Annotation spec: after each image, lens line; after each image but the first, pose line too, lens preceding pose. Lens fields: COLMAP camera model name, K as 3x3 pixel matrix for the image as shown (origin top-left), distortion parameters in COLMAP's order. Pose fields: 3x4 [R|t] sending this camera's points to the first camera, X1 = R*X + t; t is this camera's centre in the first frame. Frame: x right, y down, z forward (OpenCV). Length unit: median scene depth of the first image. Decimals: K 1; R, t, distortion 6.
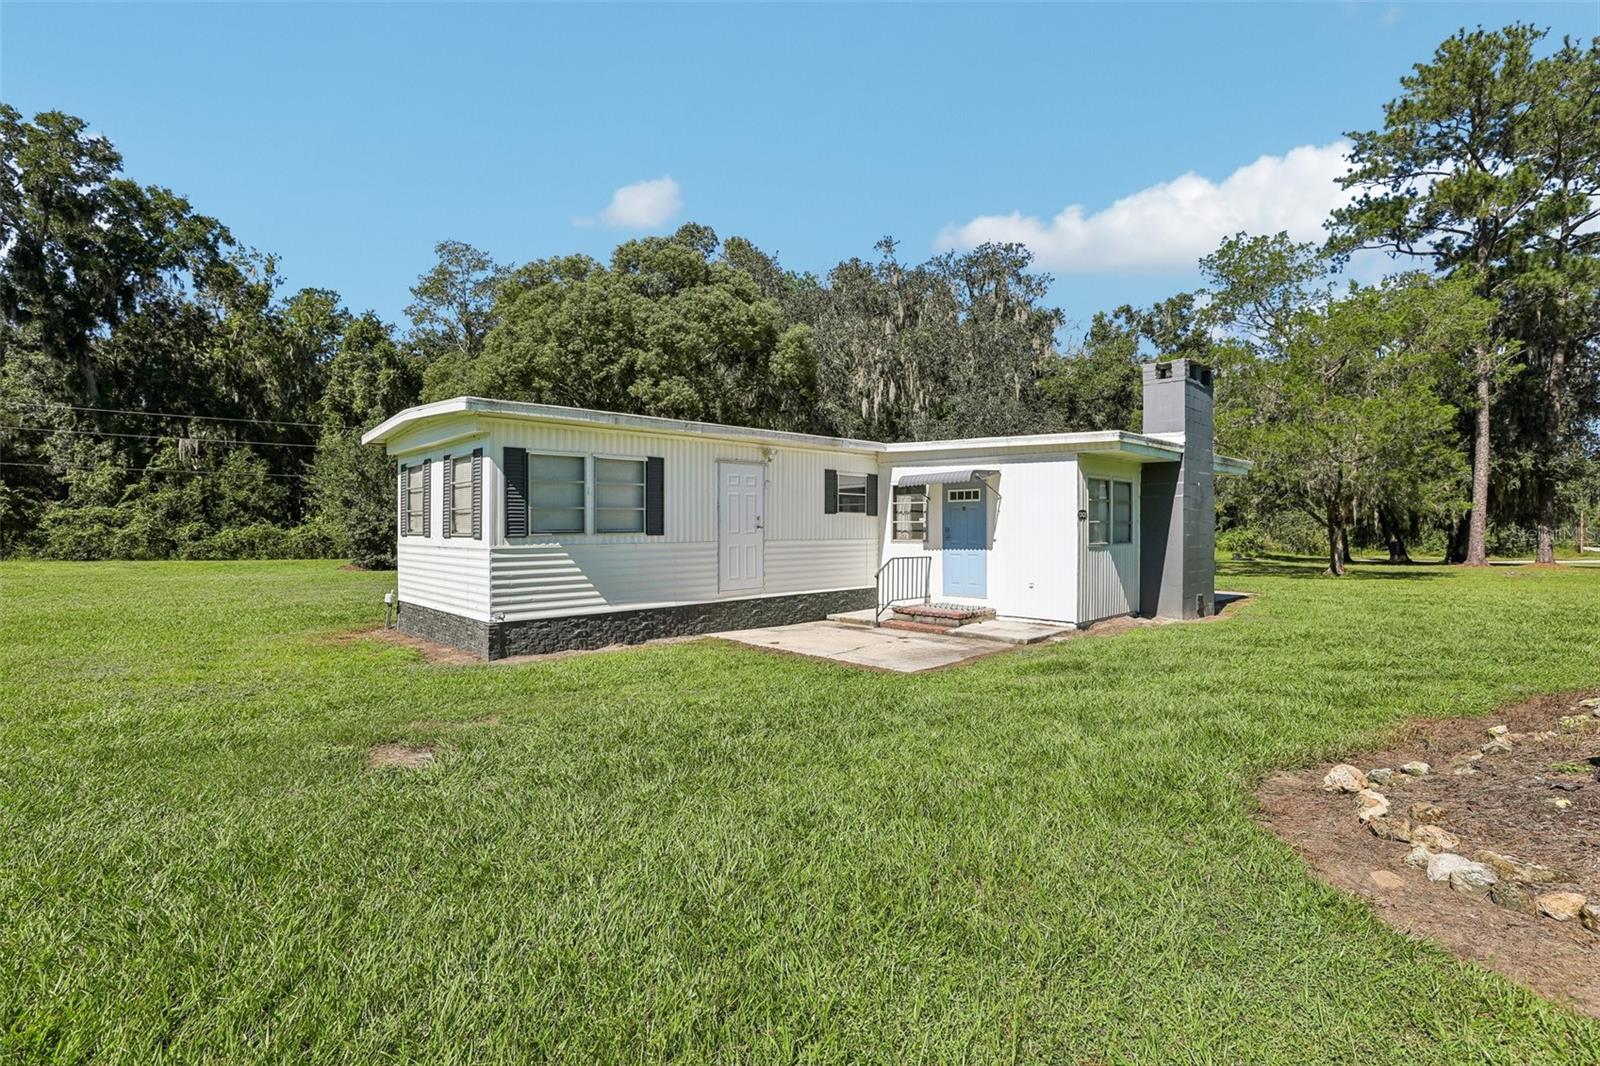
lens RADIAL K [[732.6, 0, 803.3], [0, 732.6, 529.2], [0, 0, 1]] dist [-0.022816, 0.004757]
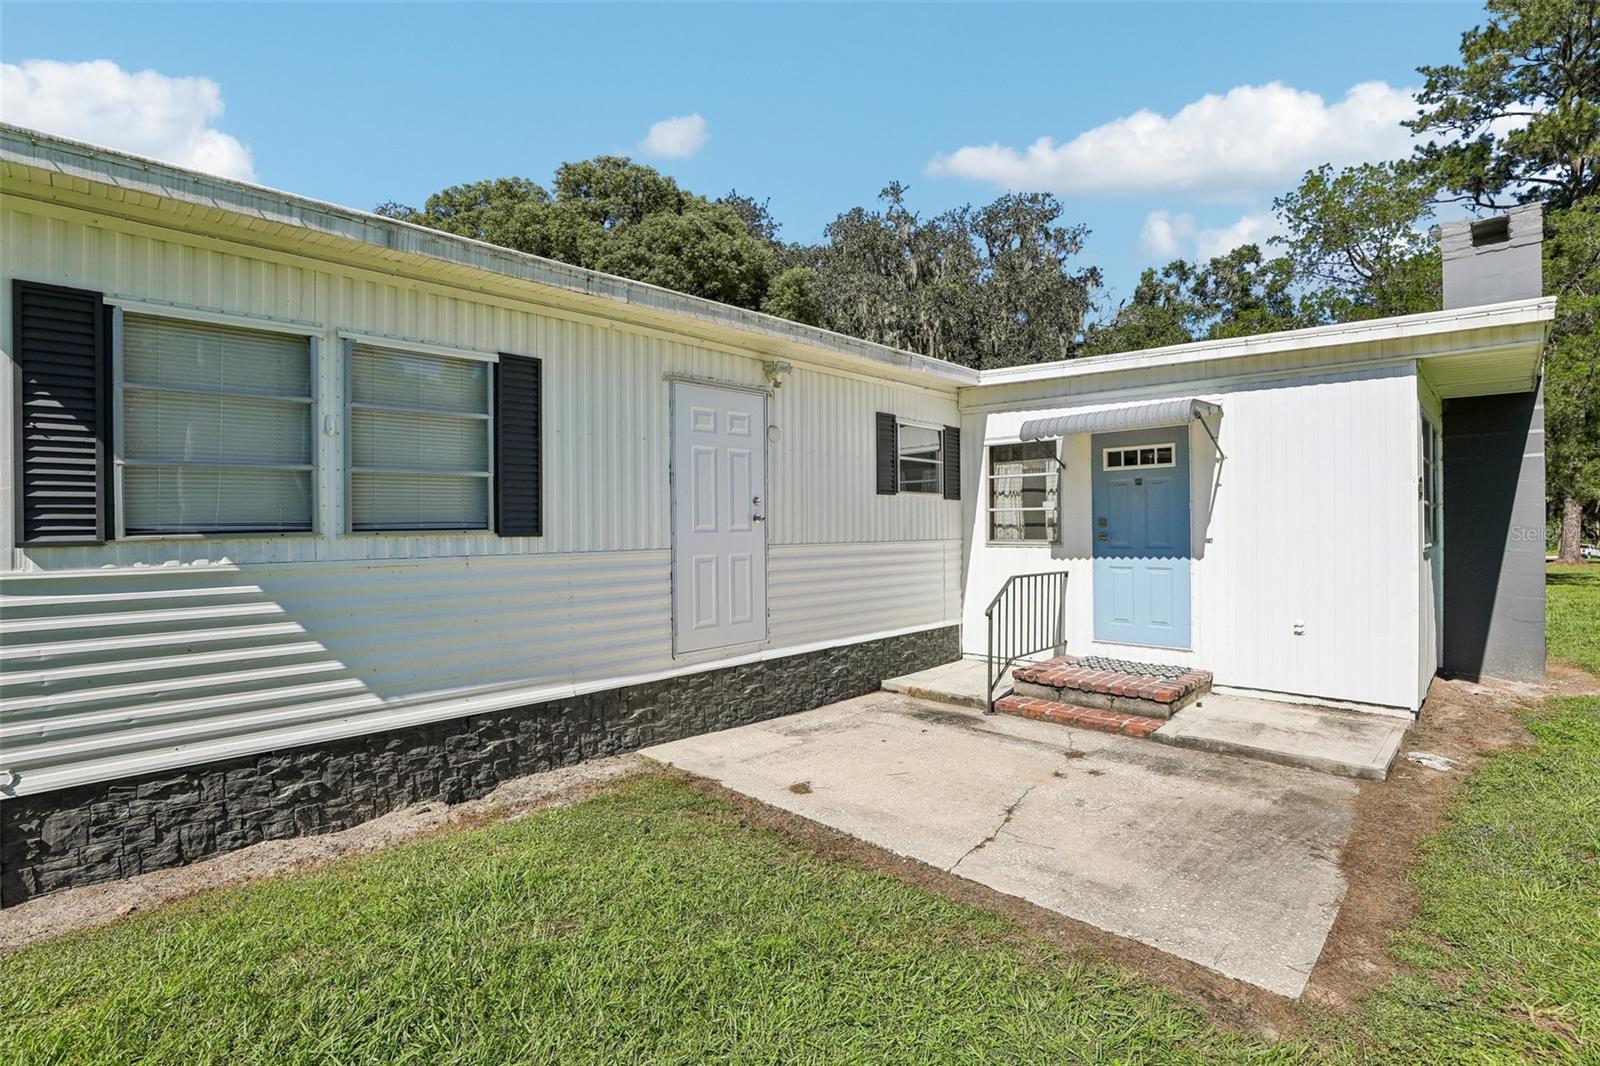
lens RADIAL K [[732.6, 0, 796.6], [0, 732.6, 531.9], [0, 0, 1]] dist [-0.022816, 0.004757]
pose [[0.999914, -0.007797, 0.010571, -0.034562], [0.007755, 0.999962, 0.004017, 0.004001], [-0.010602, -0.003935, 0.999936, 0.448825]]
